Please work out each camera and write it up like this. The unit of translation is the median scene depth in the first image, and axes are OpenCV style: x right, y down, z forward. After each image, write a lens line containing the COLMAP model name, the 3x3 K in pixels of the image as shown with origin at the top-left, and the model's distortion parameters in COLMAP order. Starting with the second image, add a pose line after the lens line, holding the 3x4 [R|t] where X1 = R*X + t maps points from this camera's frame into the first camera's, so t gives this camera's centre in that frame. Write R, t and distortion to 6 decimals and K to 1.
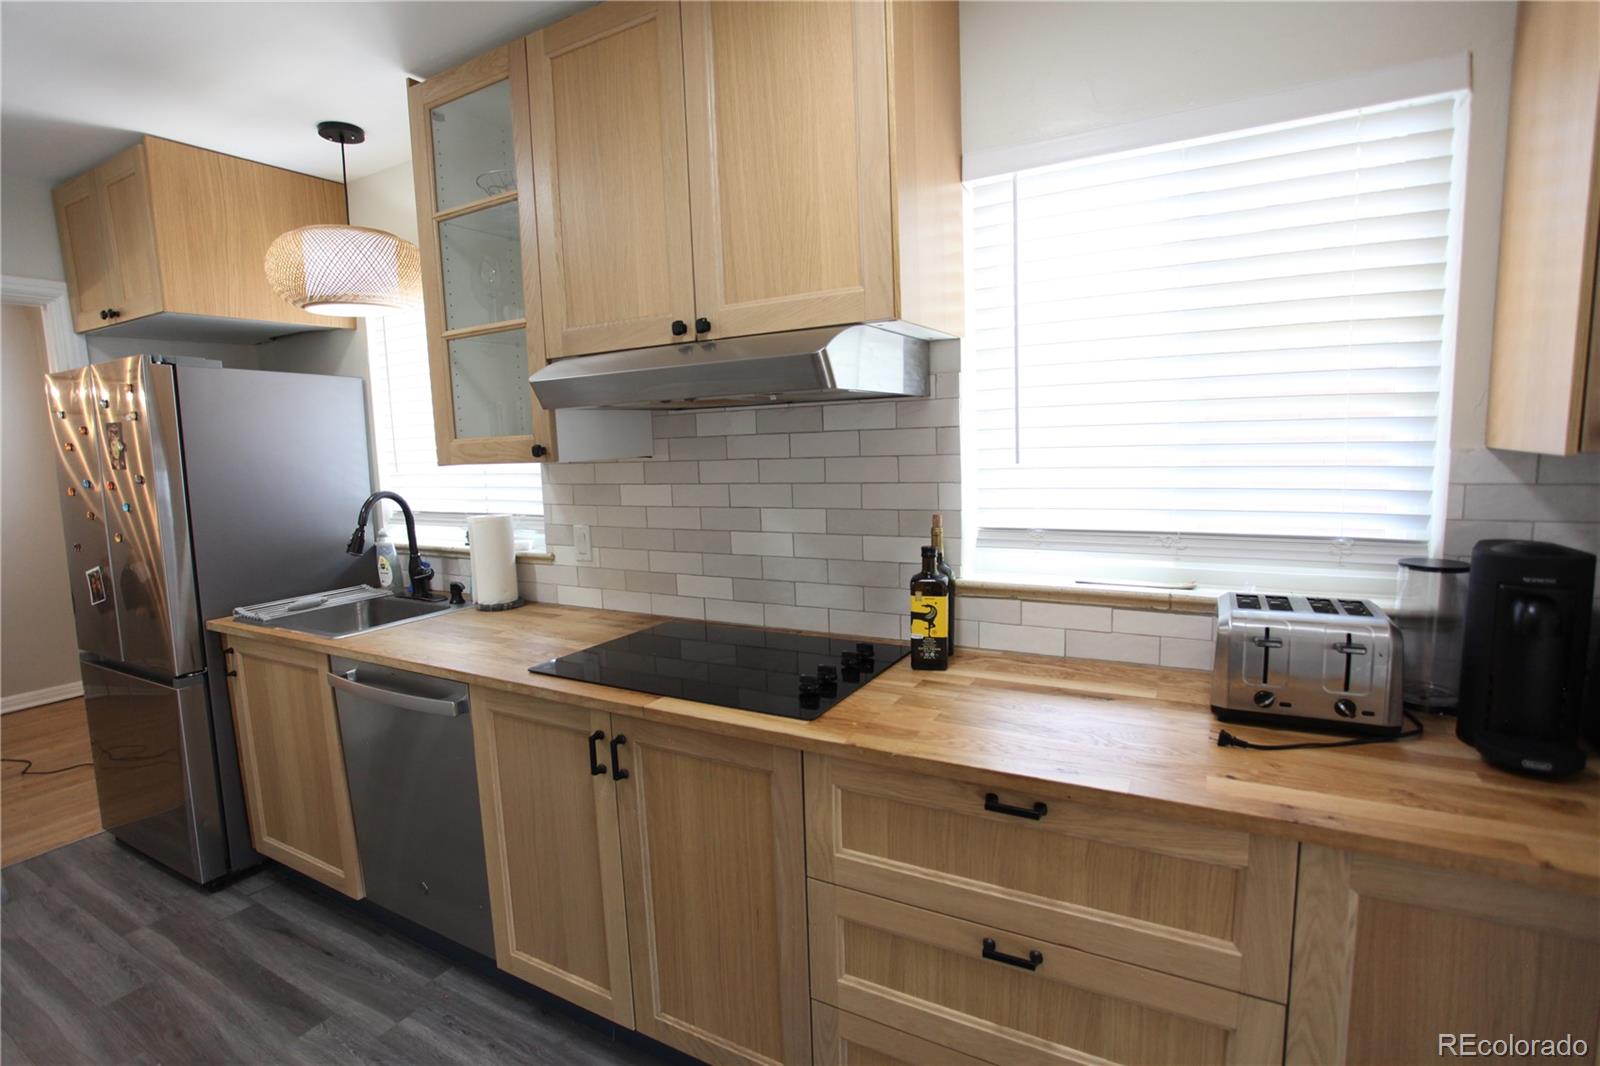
lens RADIAL K [[784.7, 0, 800.0], [0, 784.7, 533.0], [0, 0, 1]] dist [-0.072322, 0.030552]
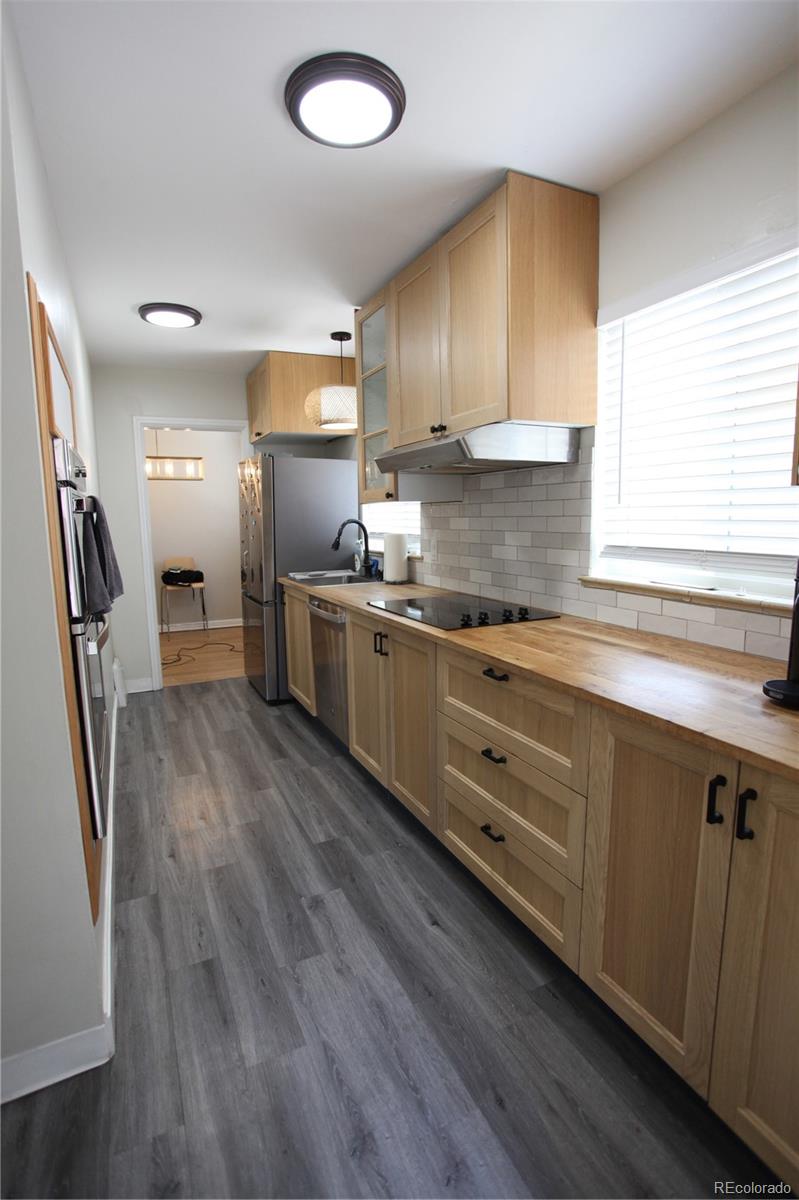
lens RADIAL K [[588.5, 0, 396.9], [0, 588.5, 596.6], [0, 0, 1]] dist [-0.072322, 0.030552]
pose [[0.818361, 0.099032, -0.566108, 0.499443], [-0.080754, 0.995084, 0.057337, 0.056021], [0.569003, -0.001207, 0.822335, -0.186253]]
